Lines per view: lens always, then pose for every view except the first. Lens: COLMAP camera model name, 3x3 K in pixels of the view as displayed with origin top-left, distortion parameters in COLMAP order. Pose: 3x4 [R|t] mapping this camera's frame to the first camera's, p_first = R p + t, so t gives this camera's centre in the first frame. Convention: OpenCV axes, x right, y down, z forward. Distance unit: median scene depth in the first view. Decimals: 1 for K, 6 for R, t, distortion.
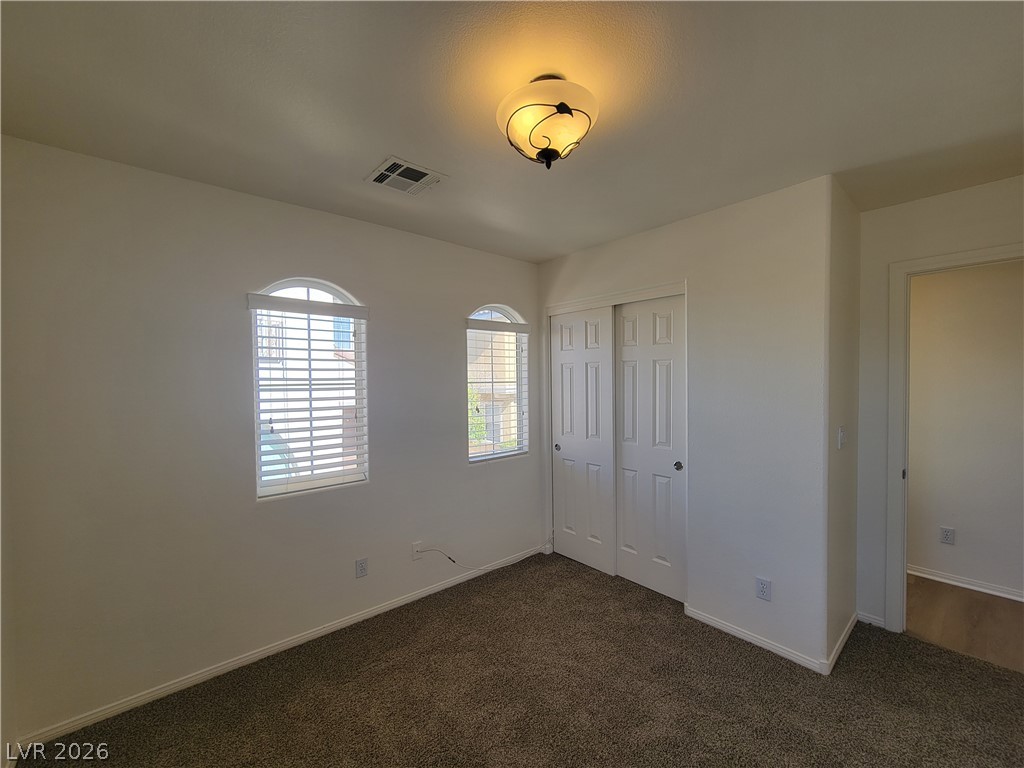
lens RADIAL K [[420.0, 0, 509.4], [0, 420.0, 382.7], [0, 0, 1]] dist [0.001339, -0.002259]
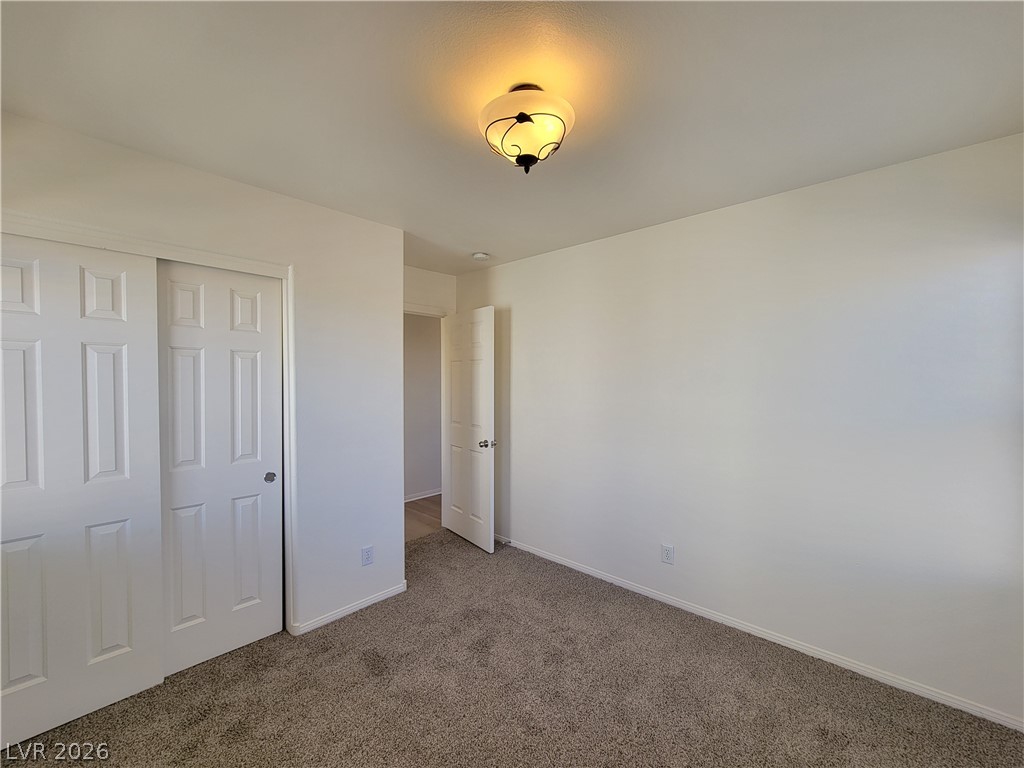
lens RADIAL K [[420.0, 0, 510.7], [0, 420.0, 385.3], [0, 0, 1]] dist [0.001339, -0.002259]
pose [[-0.120341, -0.001786, 0.992731, -0.458285], [0.008859, 0.999957, 0.002873, 0.011462], [-0.992693, 0.009140, -0.120320, 0.558722]]
